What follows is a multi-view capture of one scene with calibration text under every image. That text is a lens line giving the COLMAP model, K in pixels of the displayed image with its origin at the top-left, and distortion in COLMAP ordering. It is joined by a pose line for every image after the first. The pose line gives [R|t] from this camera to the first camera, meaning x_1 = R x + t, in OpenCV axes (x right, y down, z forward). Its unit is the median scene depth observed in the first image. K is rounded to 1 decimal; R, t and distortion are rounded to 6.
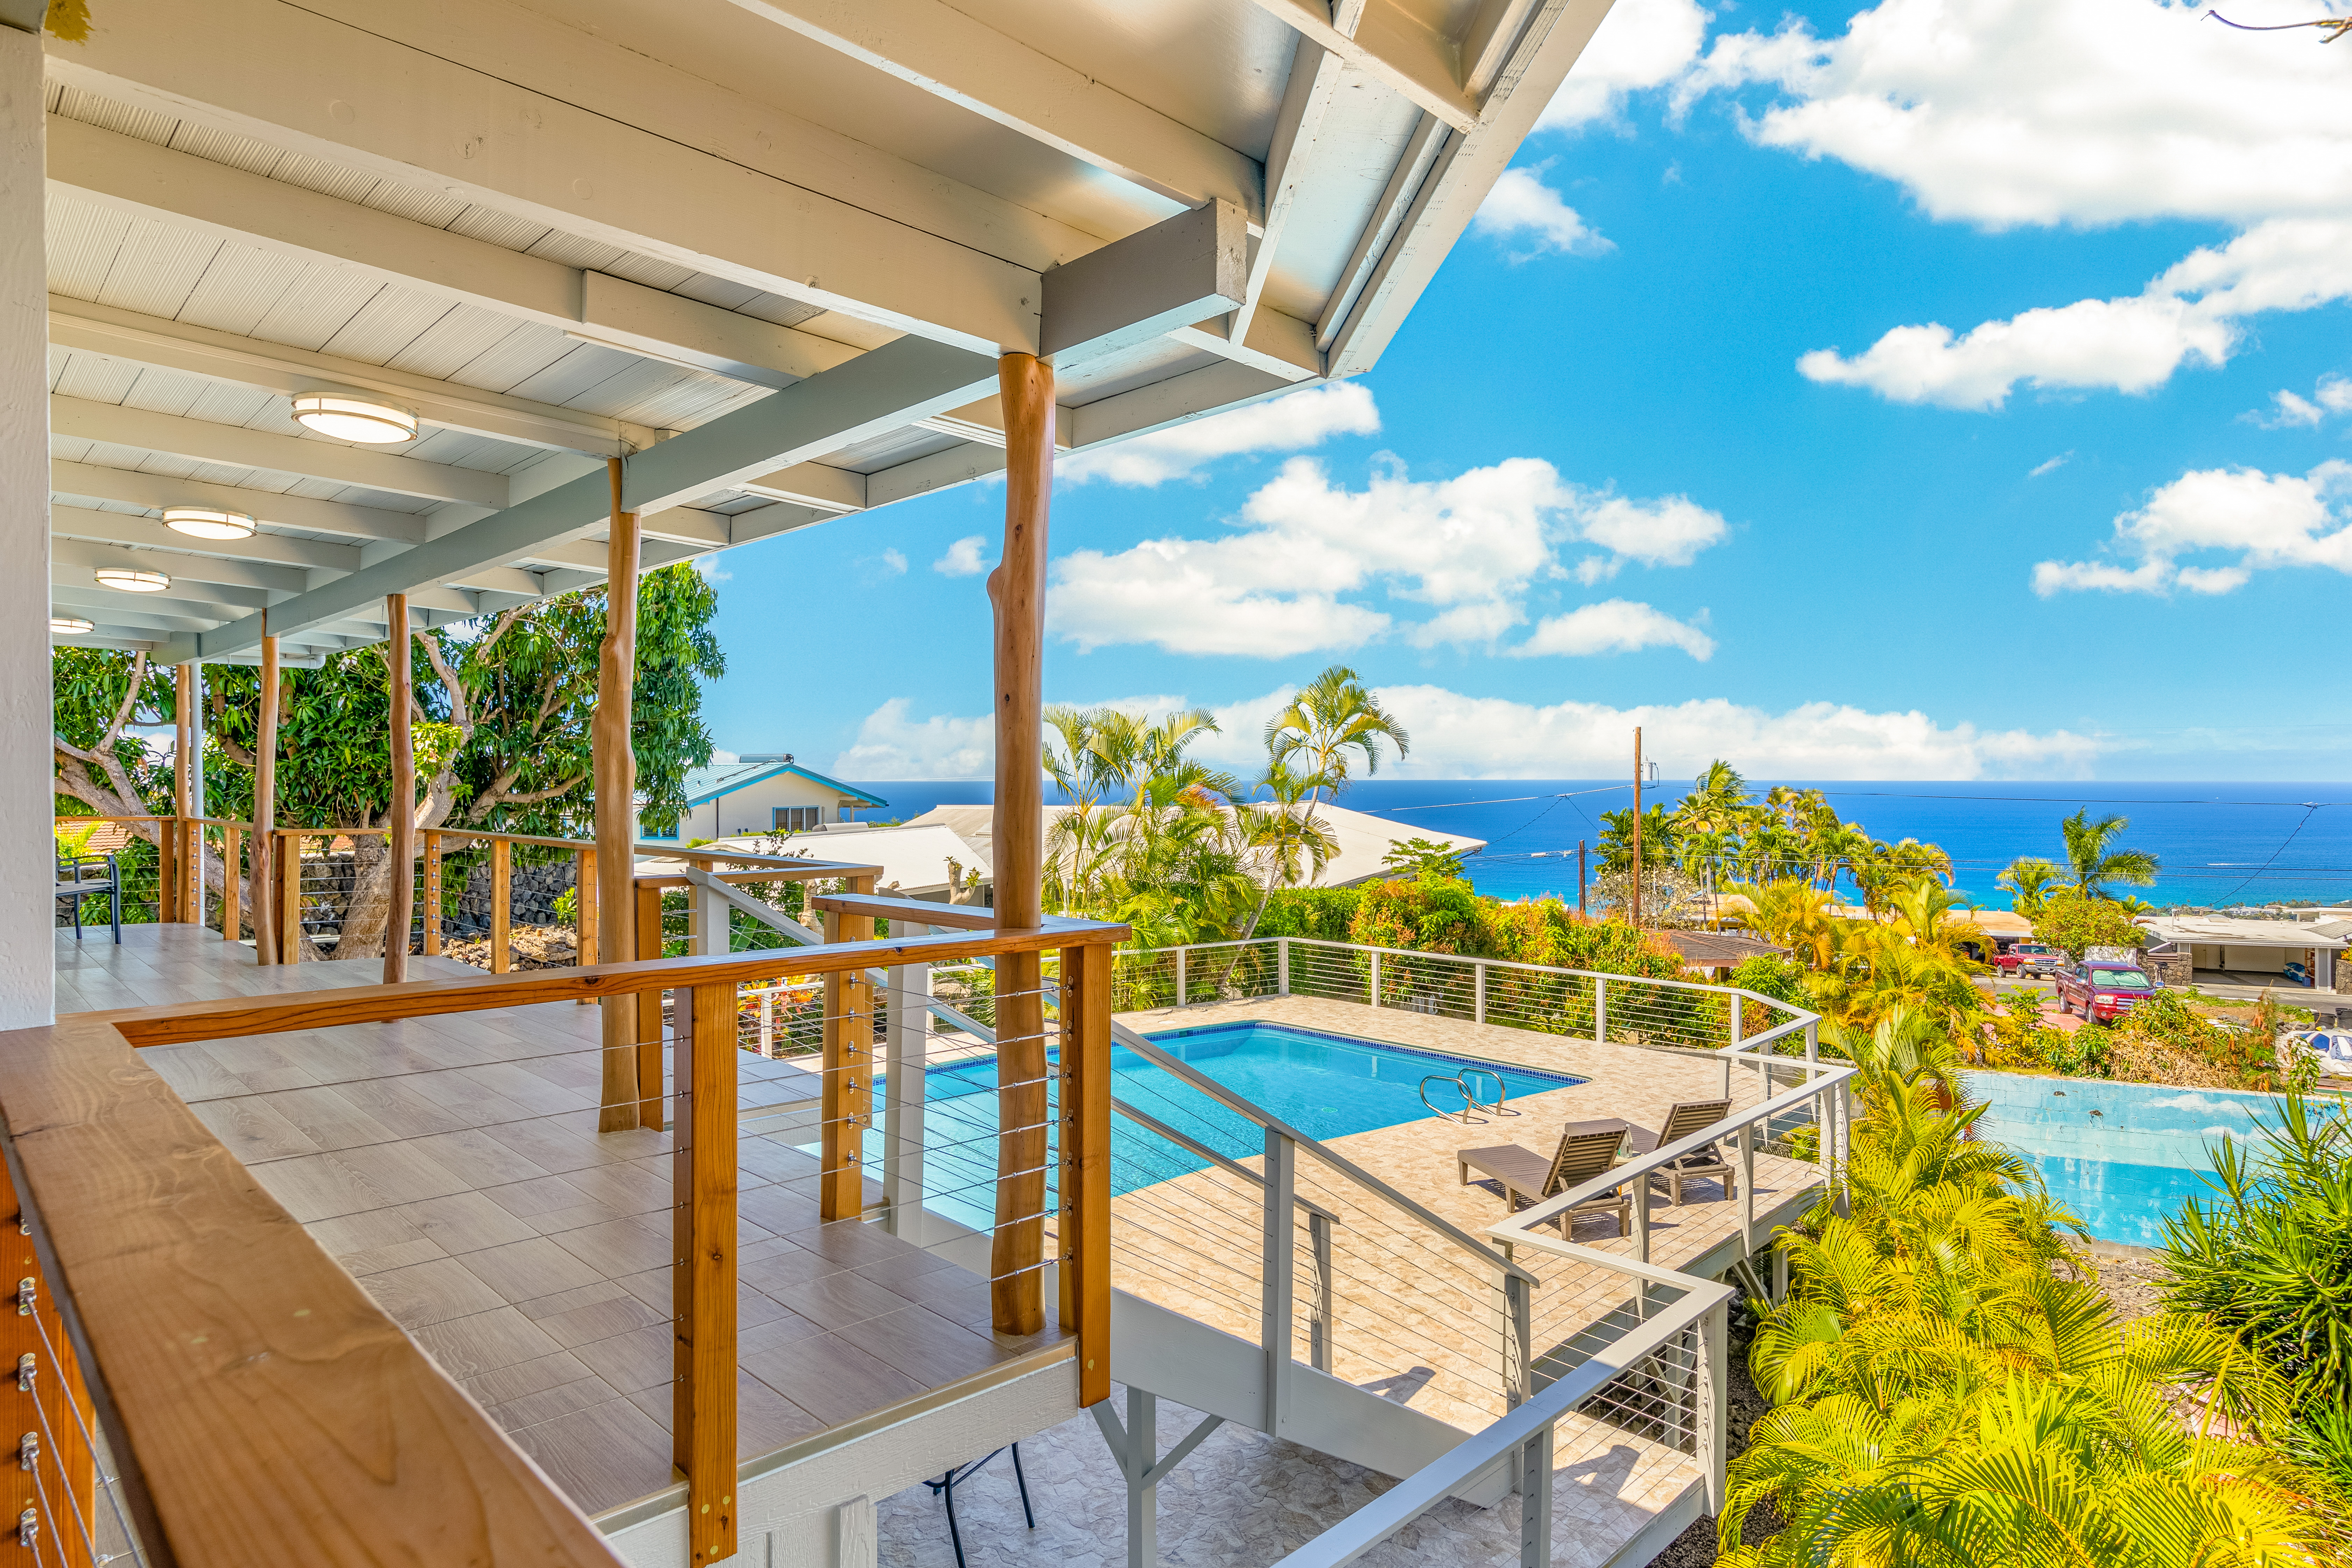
lens RADIAL K [[1311.4, 0, 1176.0], [0, 1311.4, 784.0], [0, 0, 1]] dist [0.000804, 0.000297]
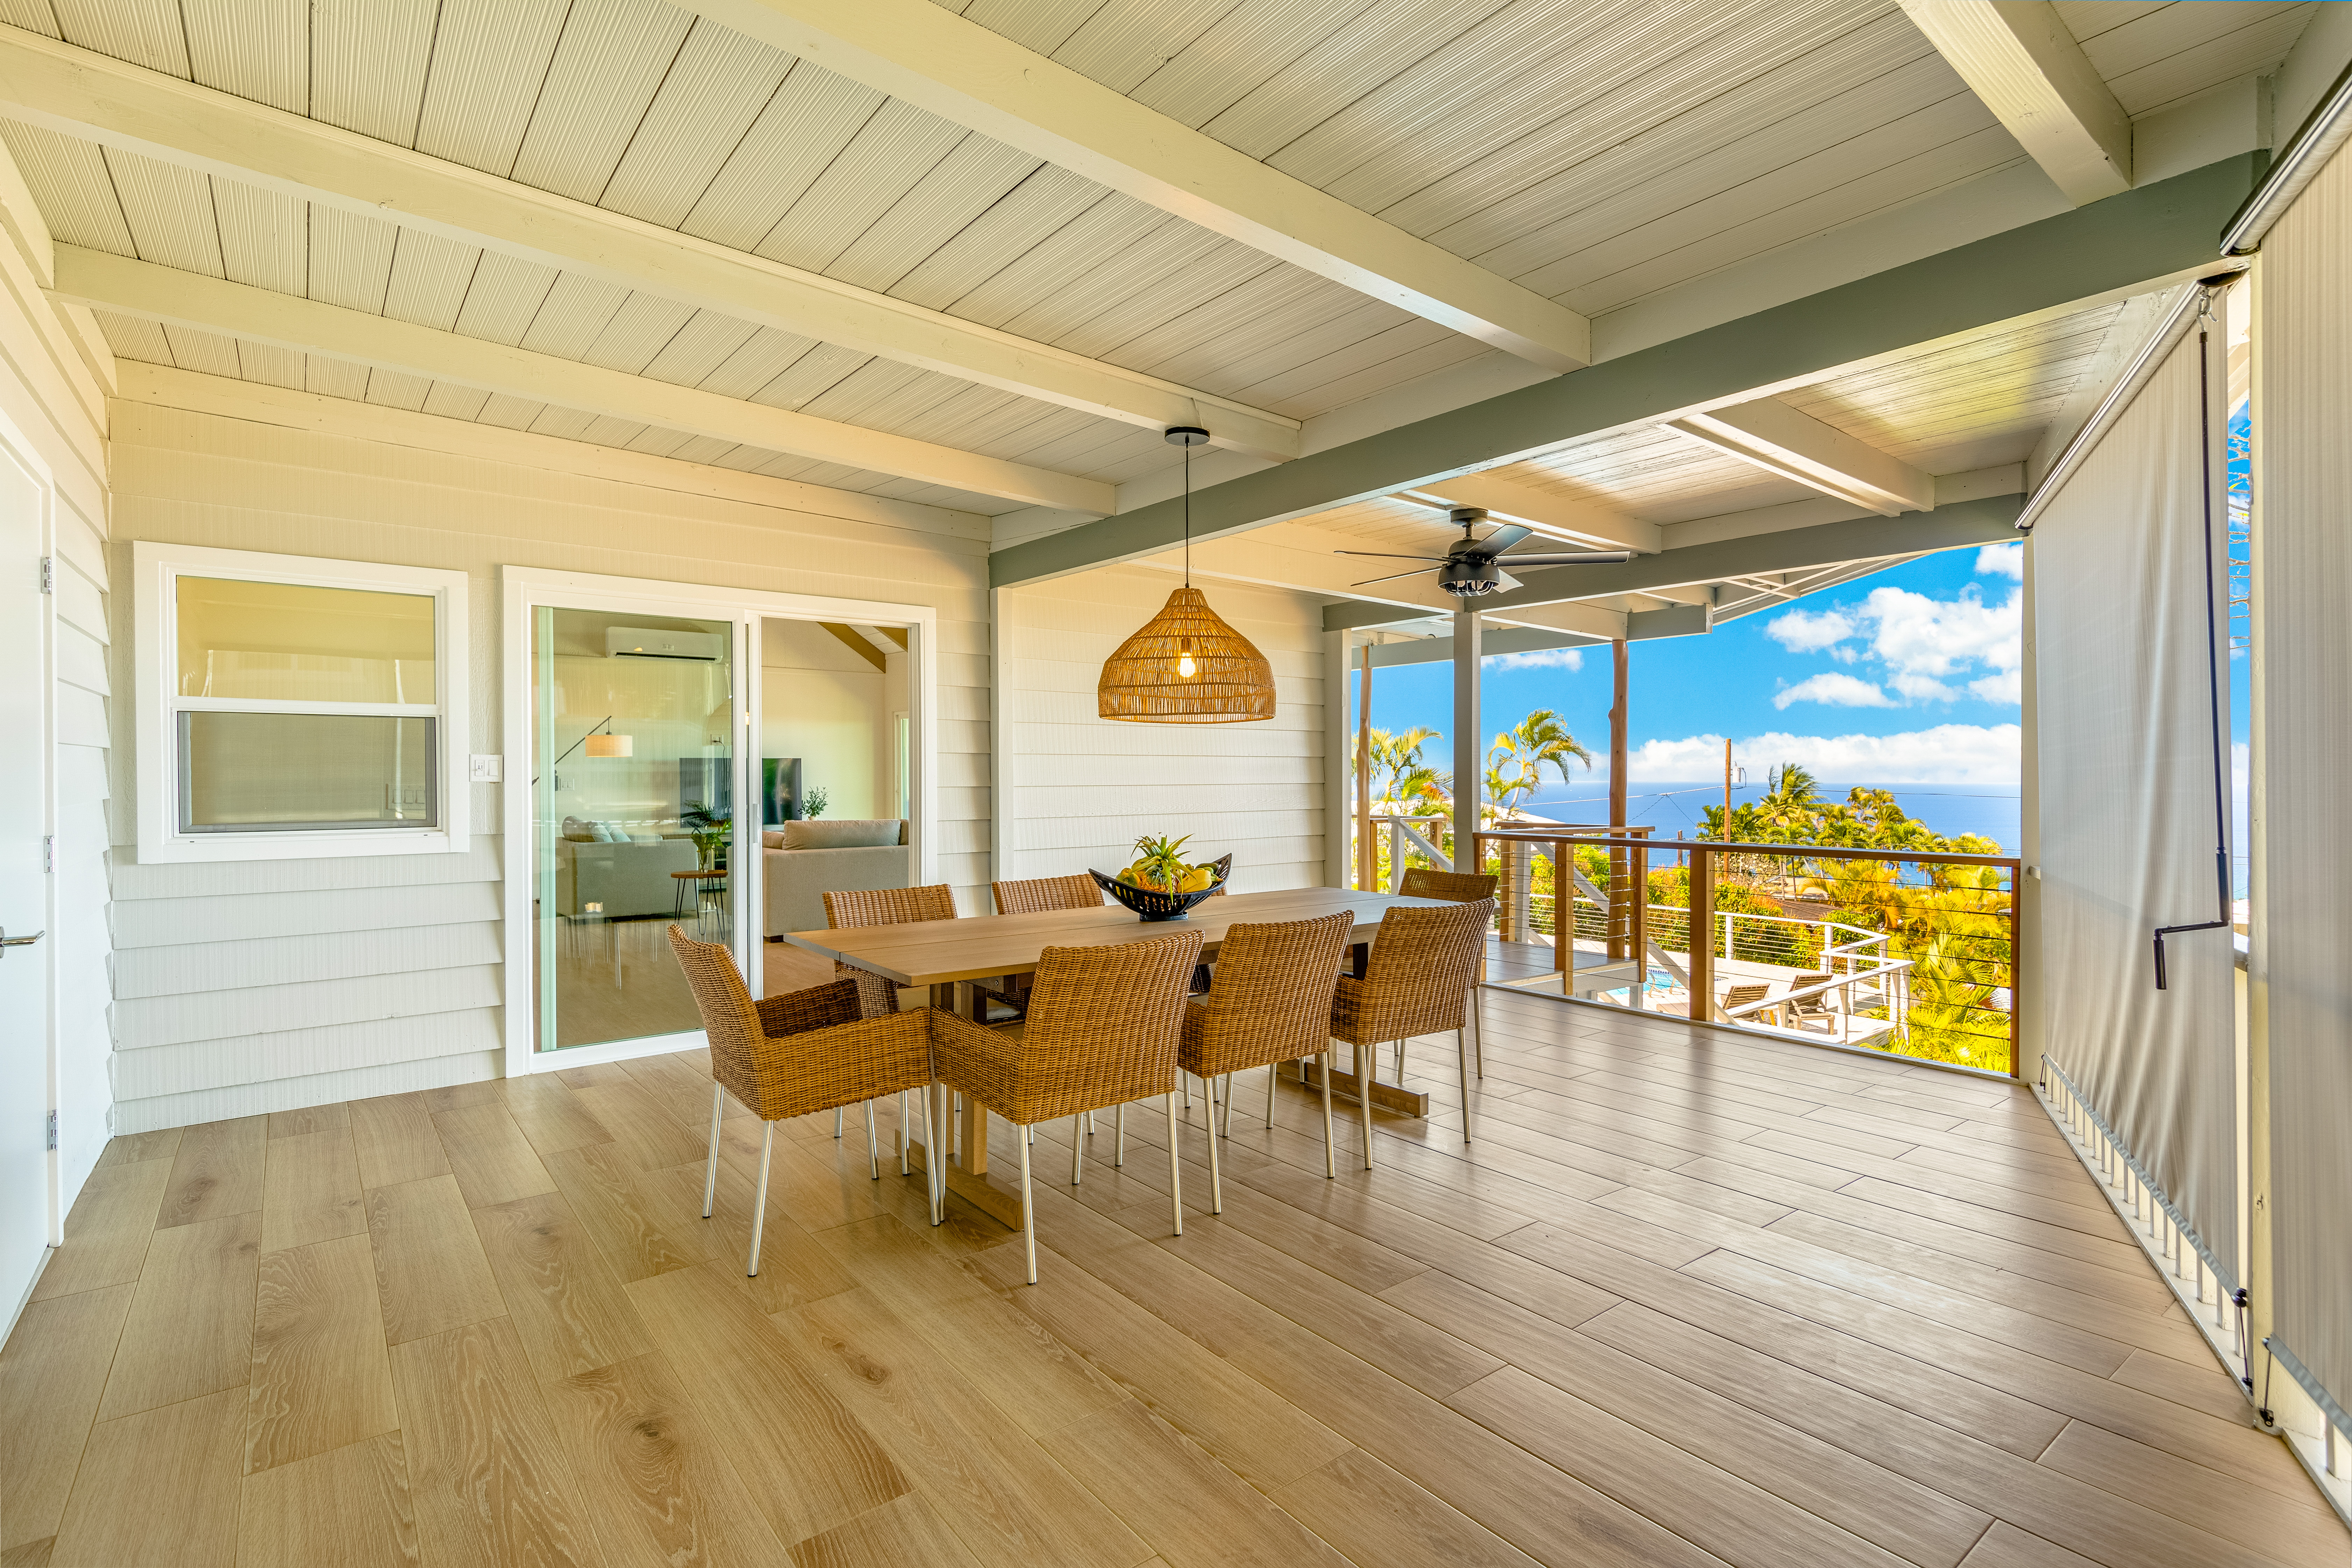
lens RADIAL K [[1095.4, 0, 1179.1], [0, 1095.4, 801.7], [0, 0, 1]] dist [0.000314, 0.000069]
pose [[0.993248, 0.004029, -0.115937, -0.126773], [-0.002223, 0.999874, 0.015701, 0.001961], [0.115986, -0.015337, 0.993132, -0.249524]]
